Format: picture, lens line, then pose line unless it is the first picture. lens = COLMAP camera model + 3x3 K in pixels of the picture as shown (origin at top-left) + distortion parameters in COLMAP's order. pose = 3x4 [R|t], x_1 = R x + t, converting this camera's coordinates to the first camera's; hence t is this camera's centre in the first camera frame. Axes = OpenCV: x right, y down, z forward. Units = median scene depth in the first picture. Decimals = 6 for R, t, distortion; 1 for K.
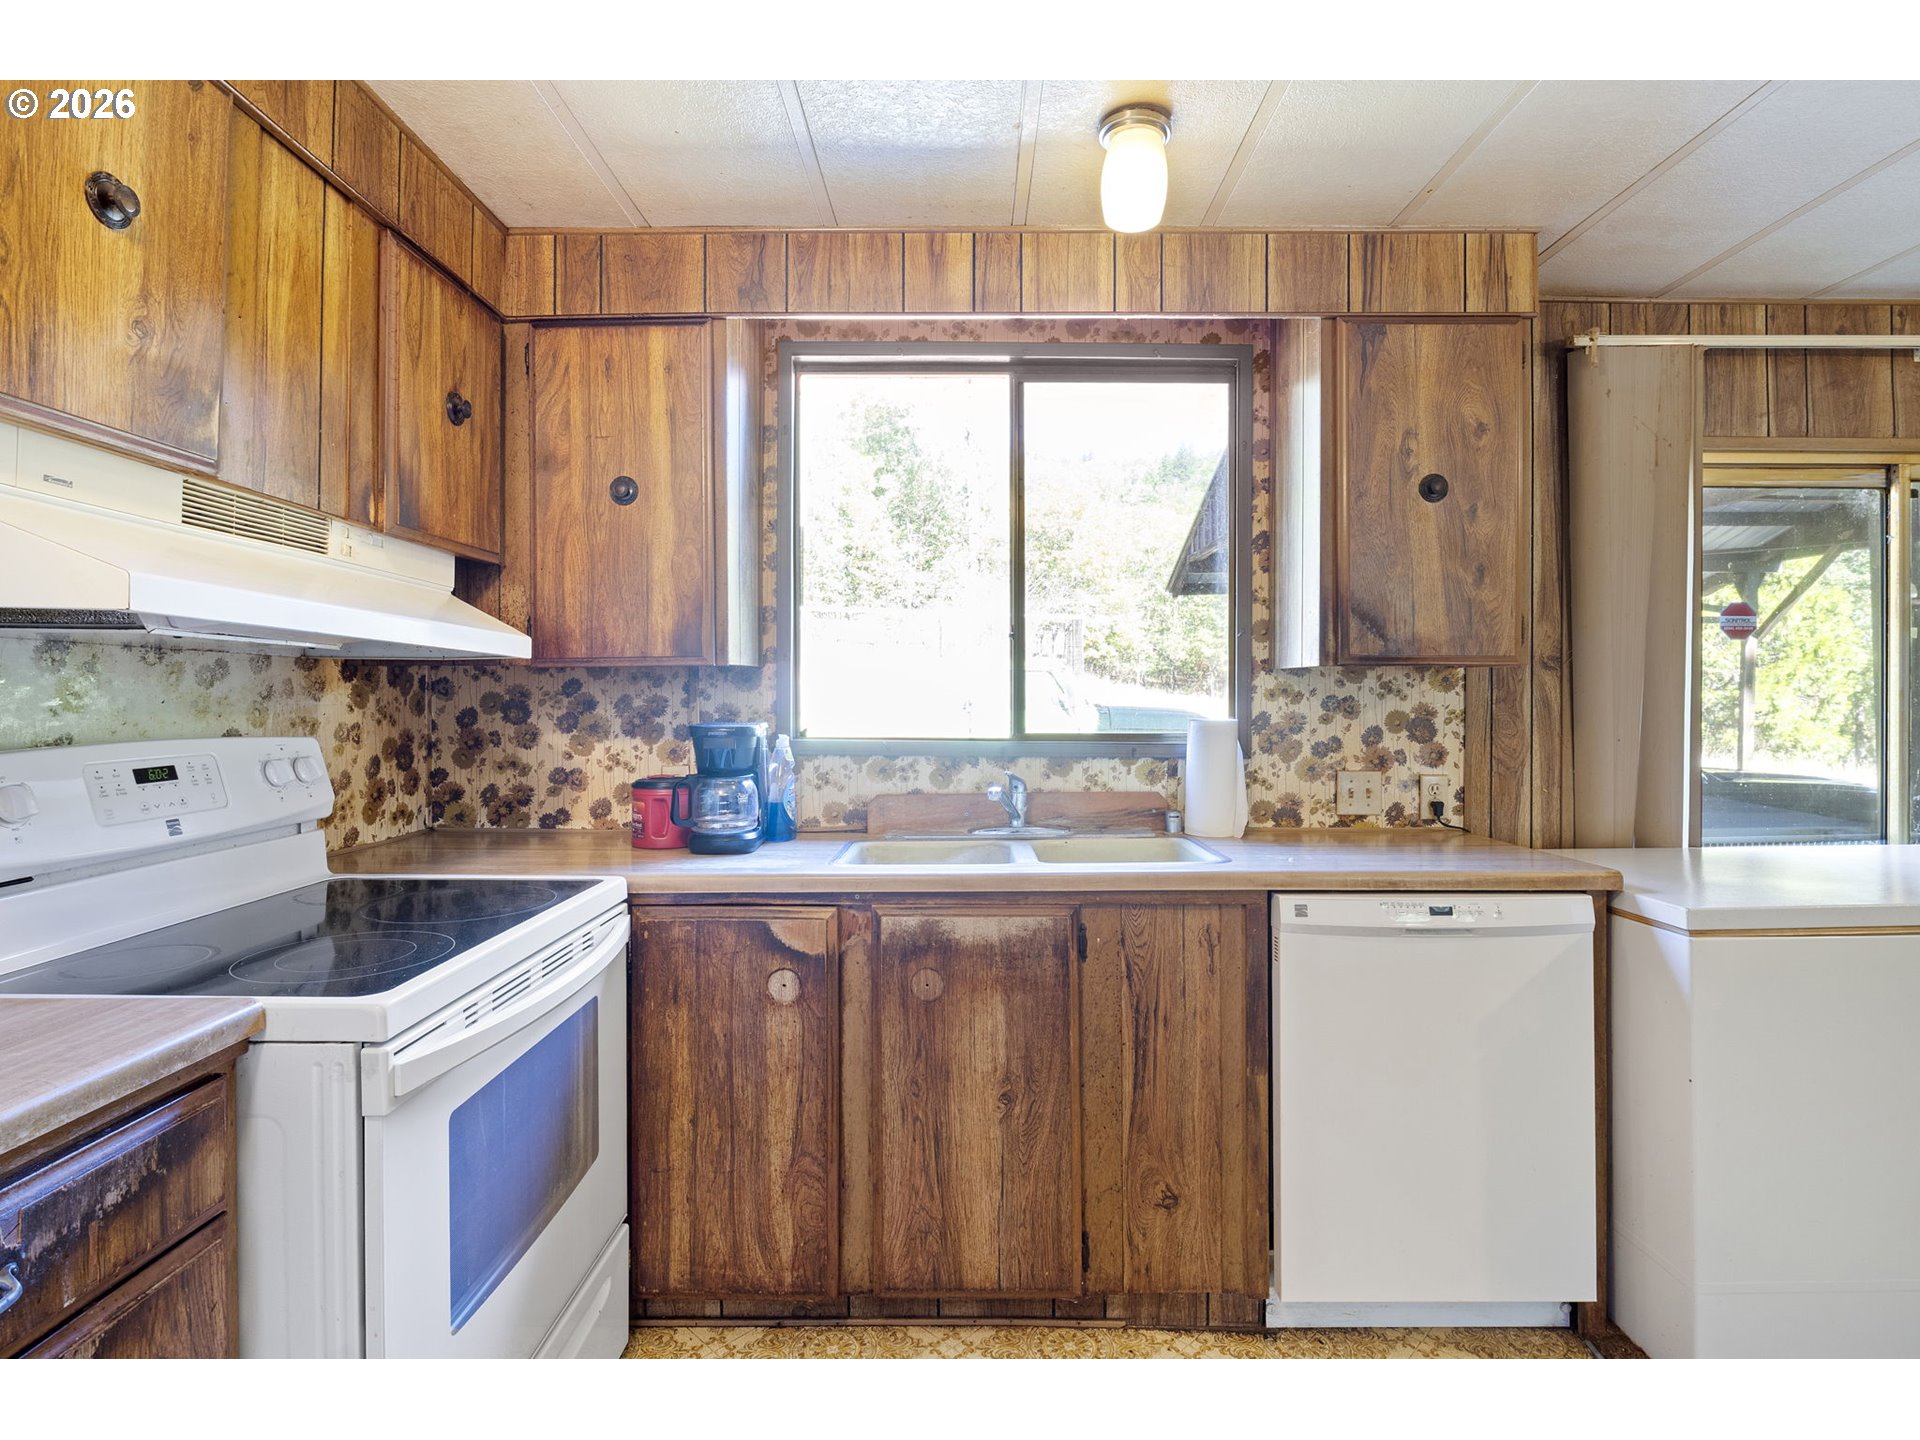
lens RADIAL K [[967.1, 0, 966.4], [0, 967.1, 694.1], [0, 0, 1]] dist [-0.006872, -0.001311]
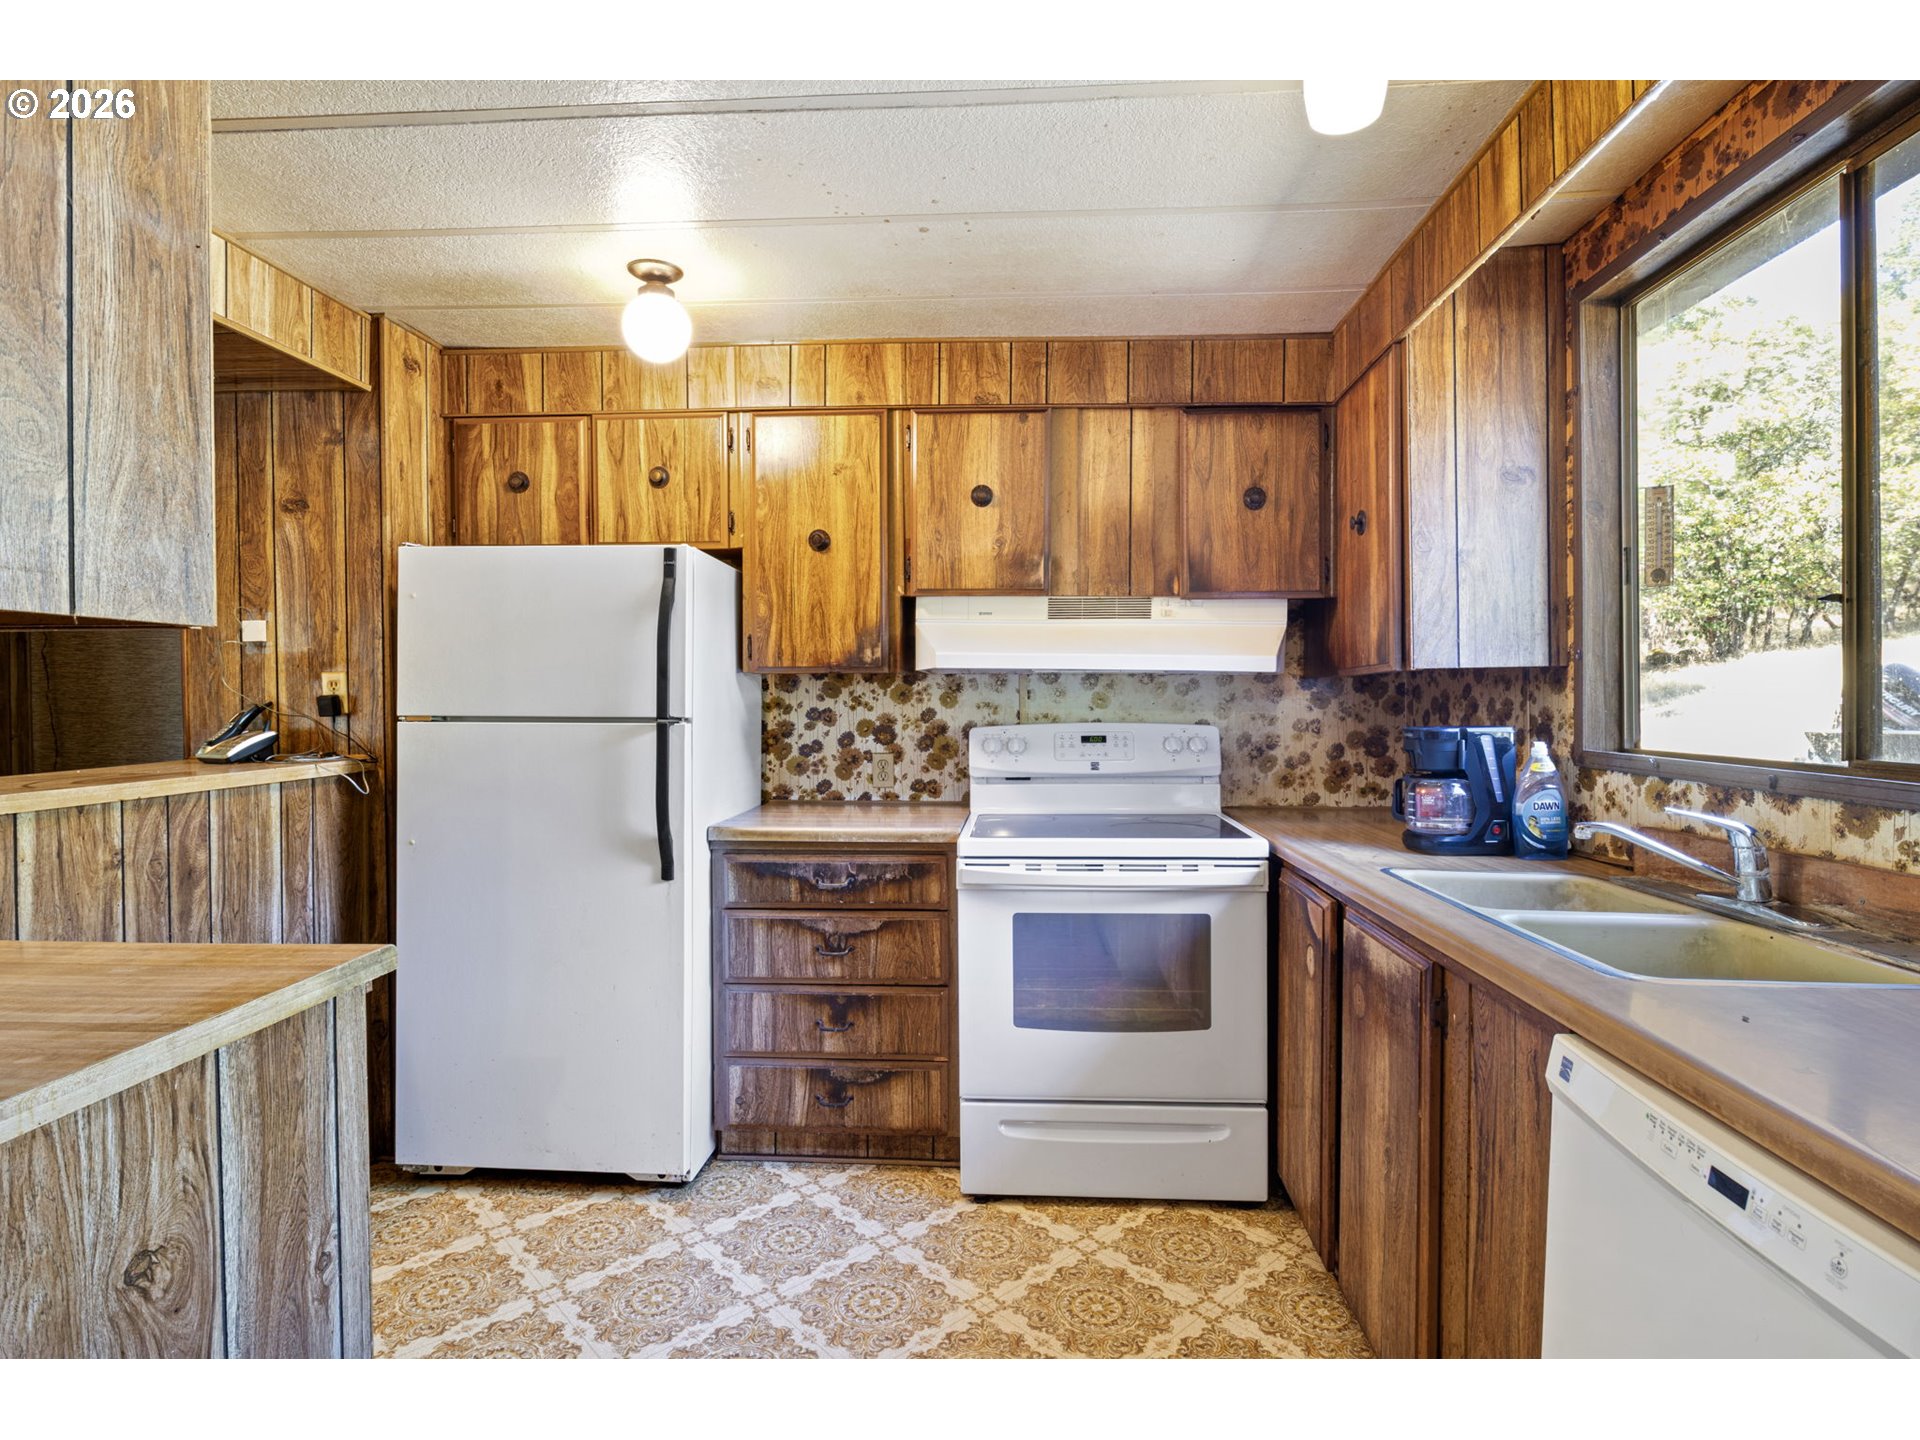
lens RADIAL K [[967.1, 0, 966.4], [0, 967.1, 694.1], [0, 0, 1]] dist [-0.006872, -0.001311]
pose [[-0.043243, -0.004805, -0.999053, 0.898131], [0.009831, 0.999938, -0.005235, -0.004079], [0.999016, -0.010048, -0.043193, 0.626098]]
